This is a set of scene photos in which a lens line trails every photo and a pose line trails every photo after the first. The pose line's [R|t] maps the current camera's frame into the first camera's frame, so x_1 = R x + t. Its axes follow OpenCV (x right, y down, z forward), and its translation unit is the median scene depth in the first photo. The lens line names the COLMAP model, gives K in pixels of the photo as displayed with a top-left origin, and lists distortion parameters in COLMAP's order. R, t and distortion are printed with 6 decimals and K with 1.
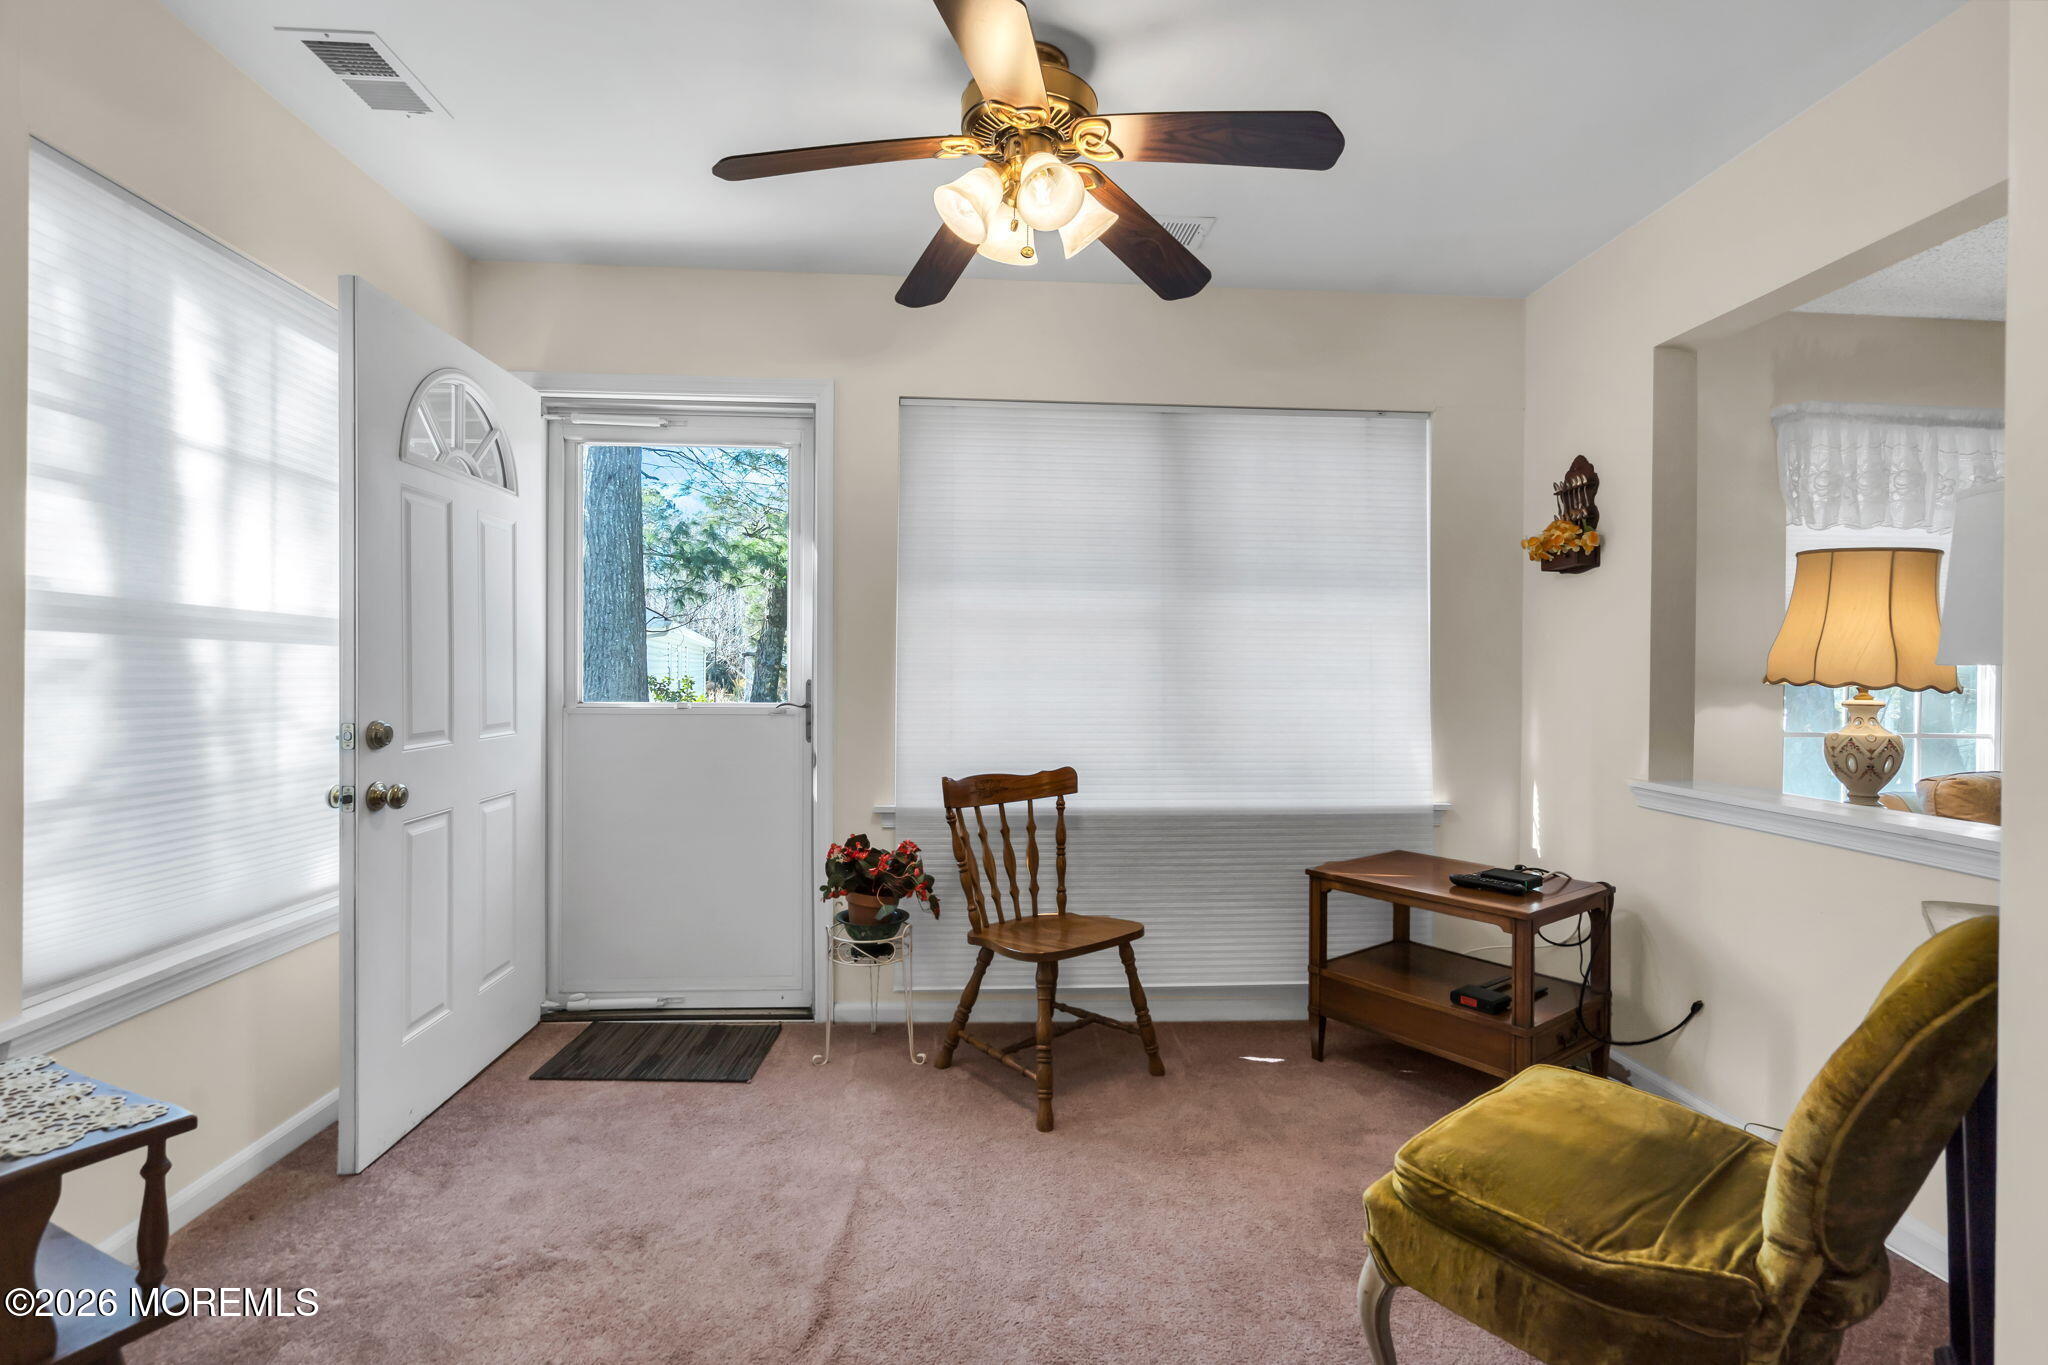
lens RADIAL K [[948.8, 0, 1017.9], [0, 948.8, 688.3], [0, 0, 1]] dist [0.010529, 0.000503]
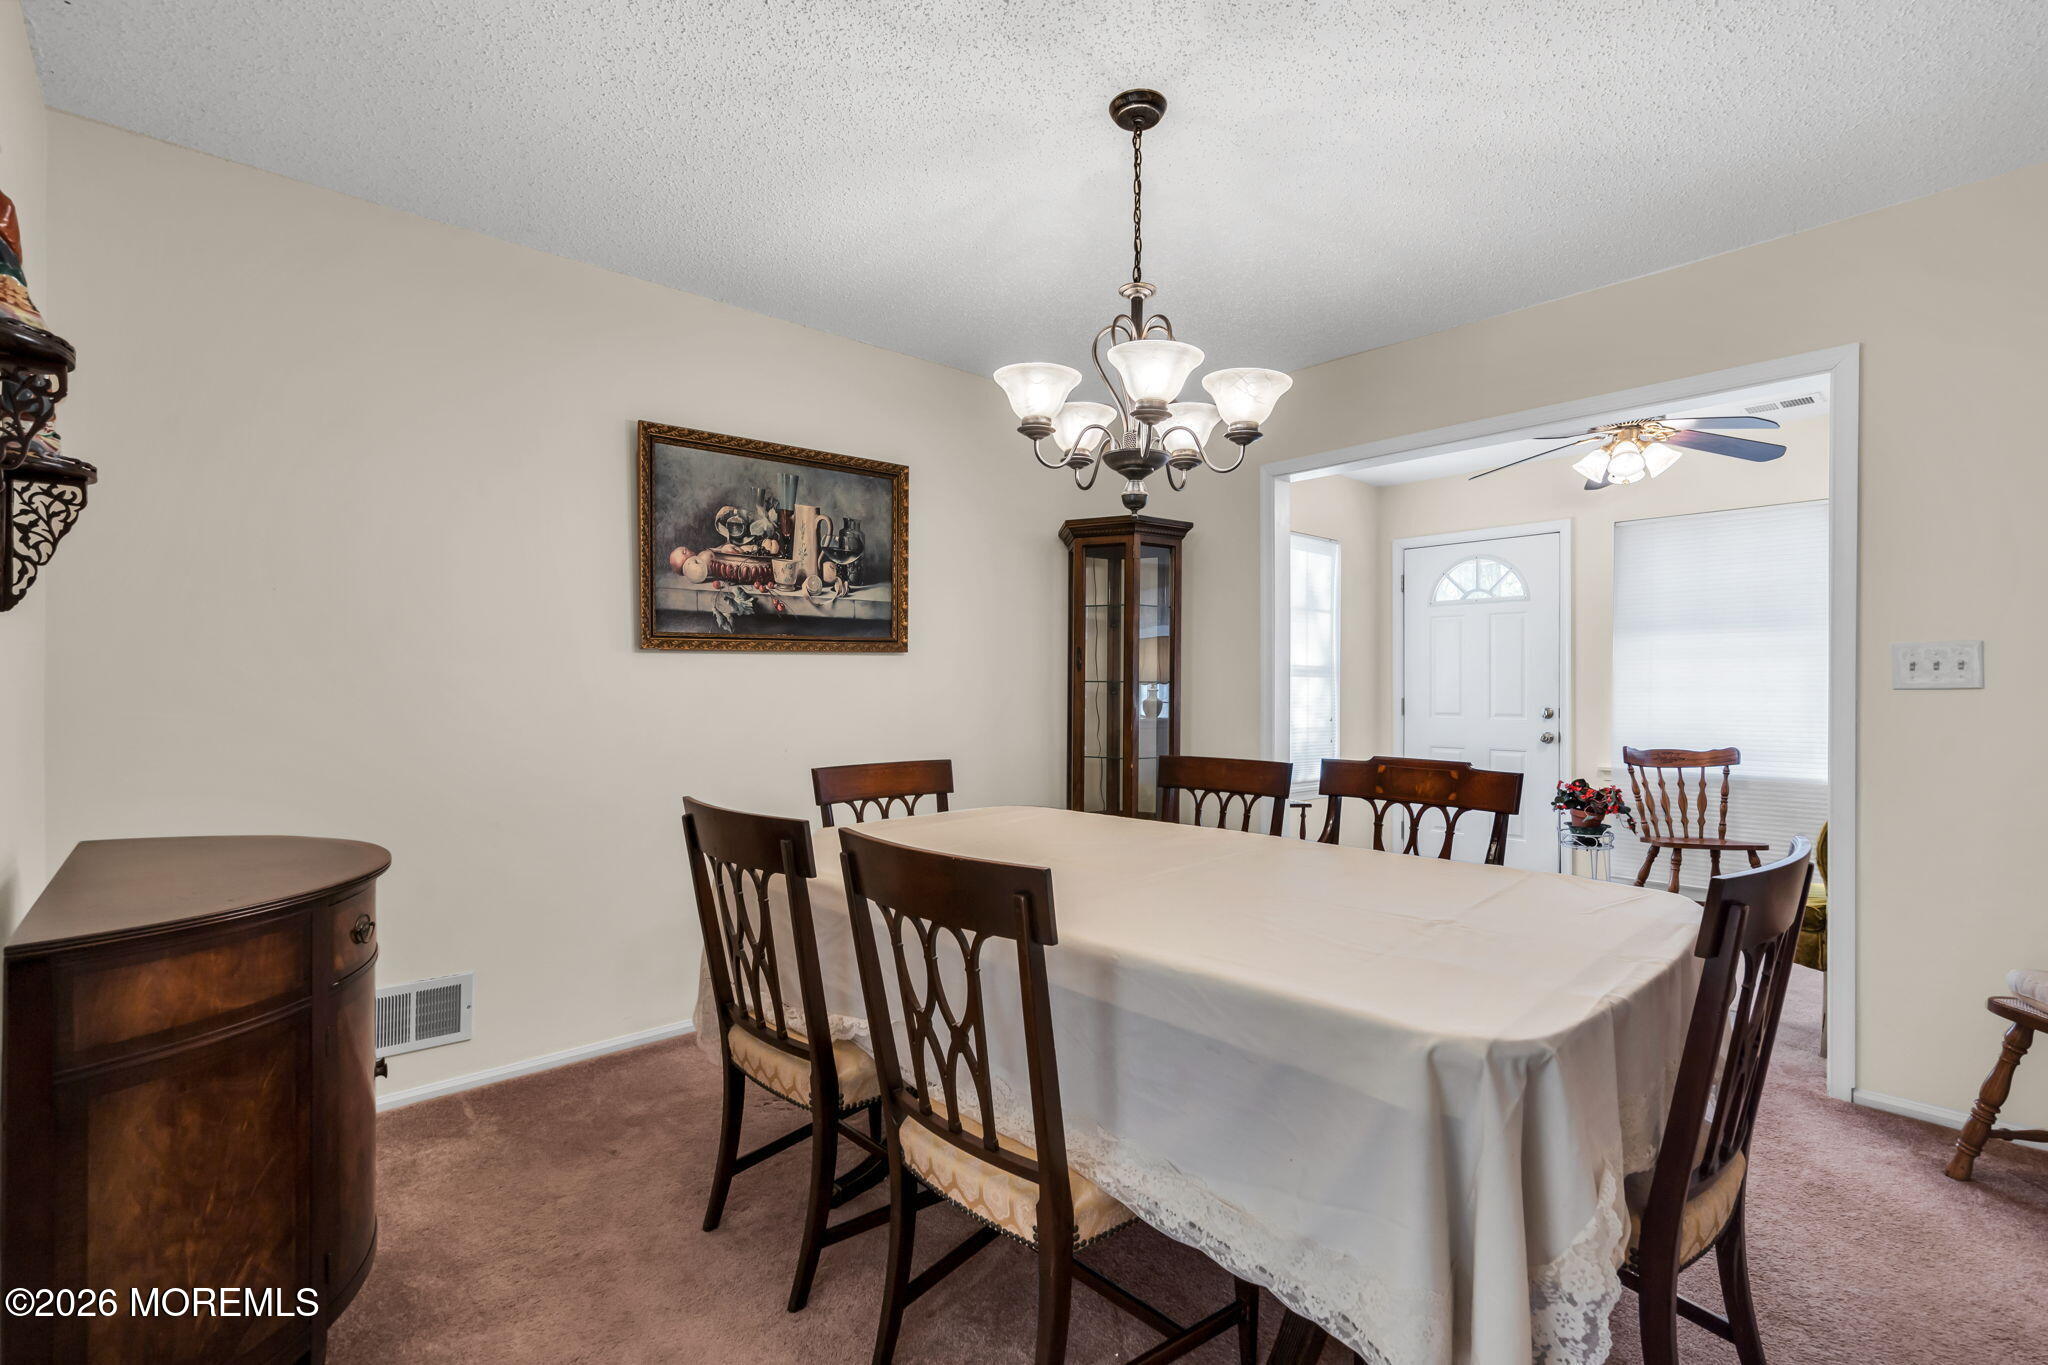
lens RADIAL K [[948.8, 0, 1017.9], [0, 948.8, 688.3], [0, 0, 1]] dist [0.010529, 0.000503]
pose [[0.615768, -0.005528, -0.787909, 0.586209], [-0.003239, 0.999949, -0.009547, 0.002490], [0.787921, 0.008431, 0.615718, -0.932649]]
